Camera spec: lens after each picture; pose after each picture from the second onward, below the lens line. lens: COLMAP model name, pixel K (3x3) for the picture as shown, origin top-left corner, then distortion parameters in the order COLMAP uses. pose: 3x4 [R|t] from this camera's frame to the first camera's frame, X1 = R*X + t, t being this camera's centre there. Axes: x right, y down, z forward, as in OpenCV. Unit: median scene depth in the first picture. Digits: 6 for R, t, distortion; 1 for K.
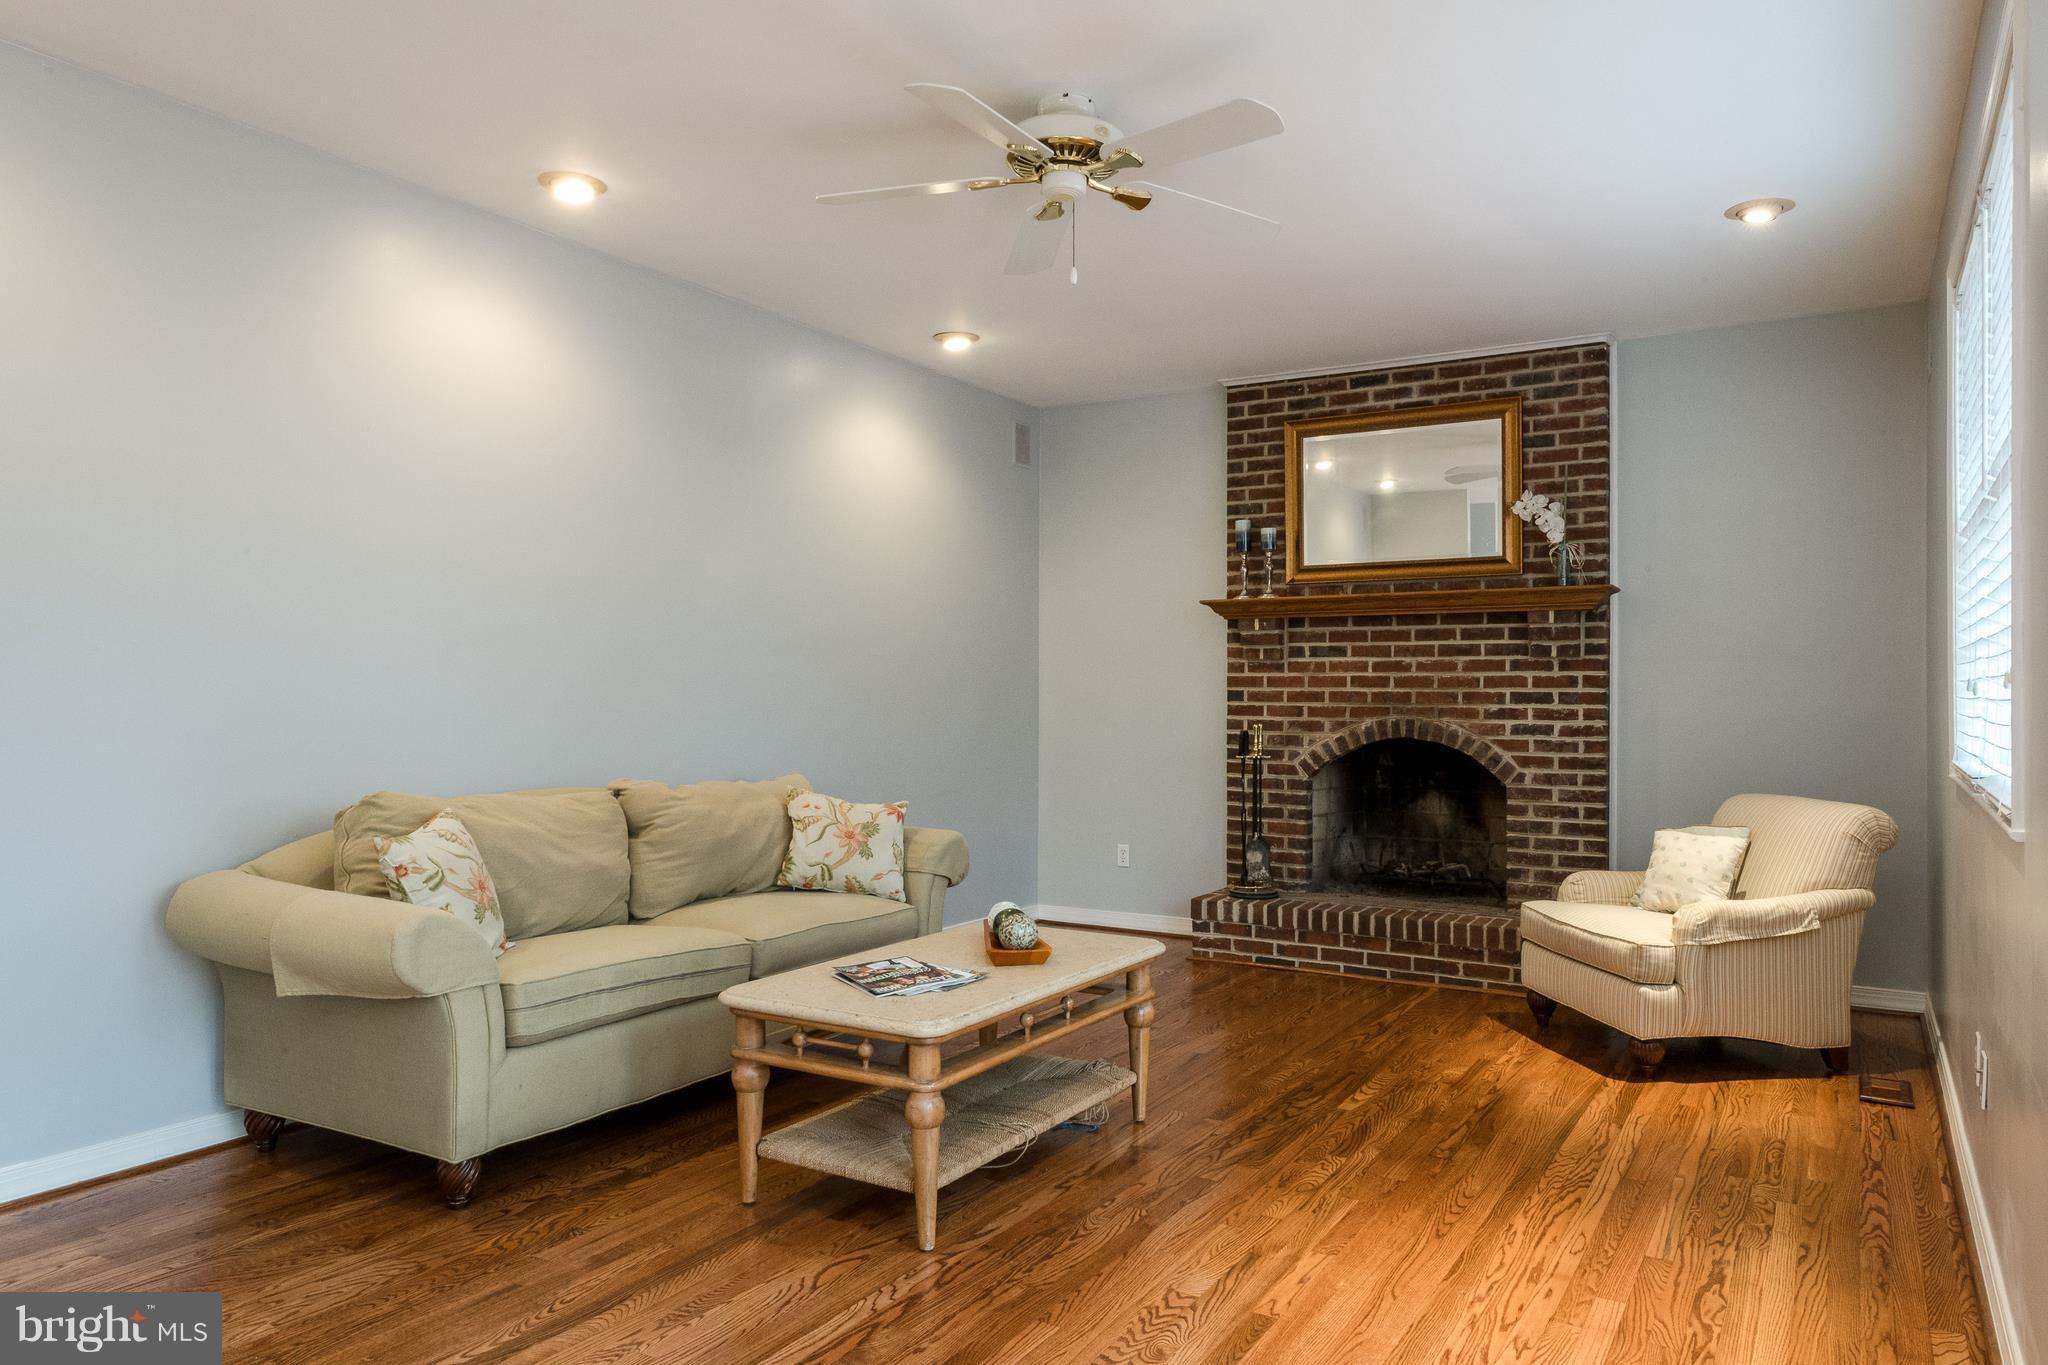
lens RADIAL K [[1352.7, 0, 1021.1], [0, 1352.7, 688.1], [0, 0, 1]] dist [0.007672, 0.000265]
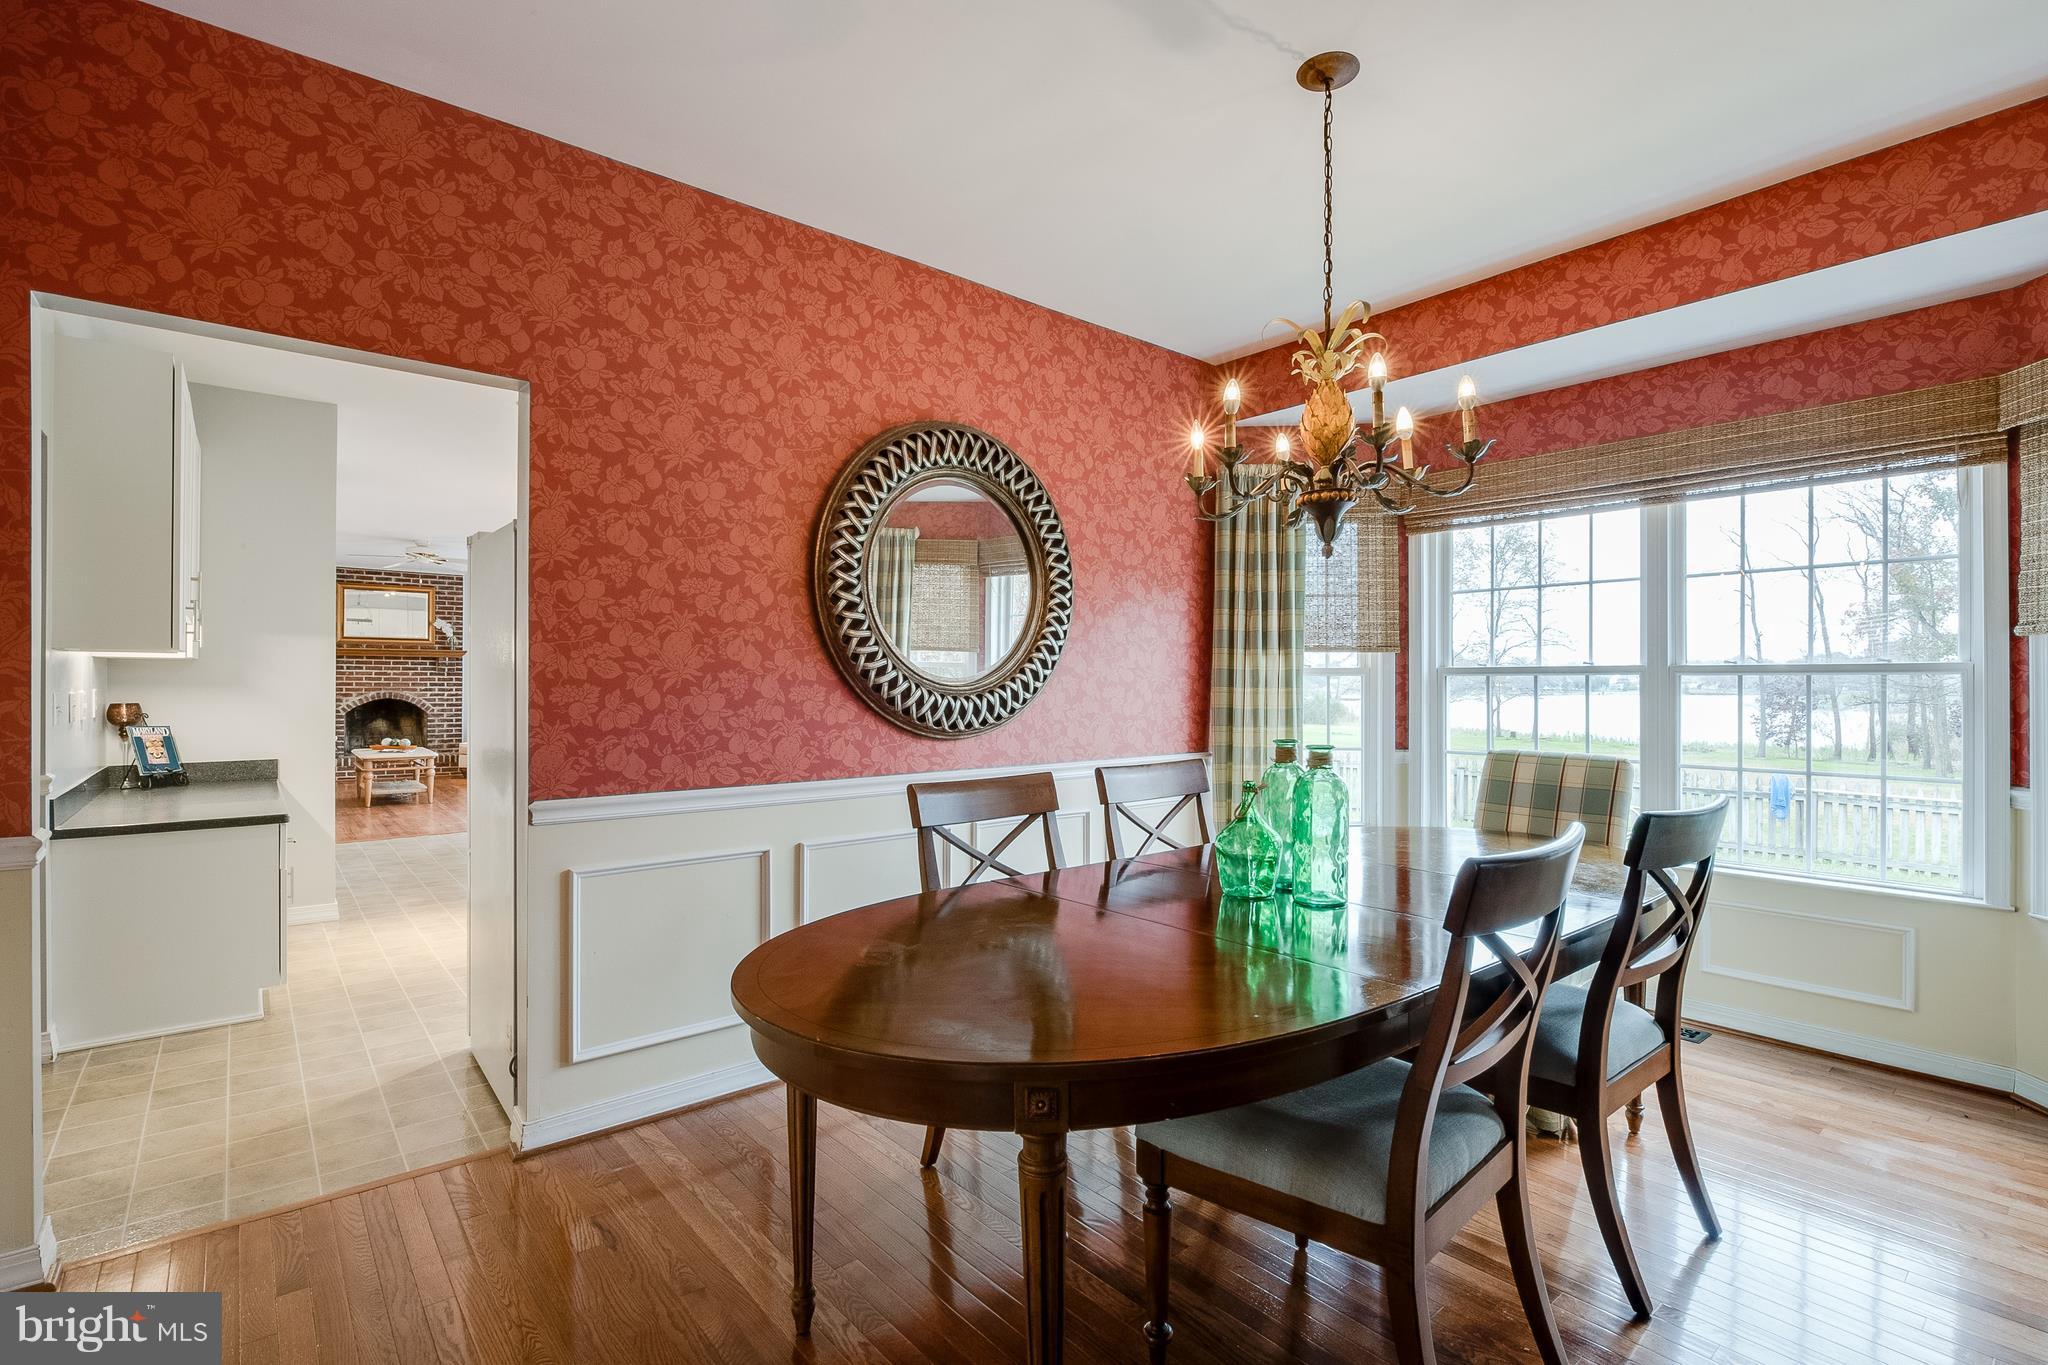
lens RADIAL K [[914.7, 0, 1014.9], [0, 914.7, 682.1], [0, 0, 1]] dist [0.002029, -0.001607]
pose [[0.326030, 0.002052, 0.945357, -1.192605], [-0.006454, 0.999979, 0.000055, -0.007171], [-0.945338, -0.006120, 0.326036, -0.959764]]
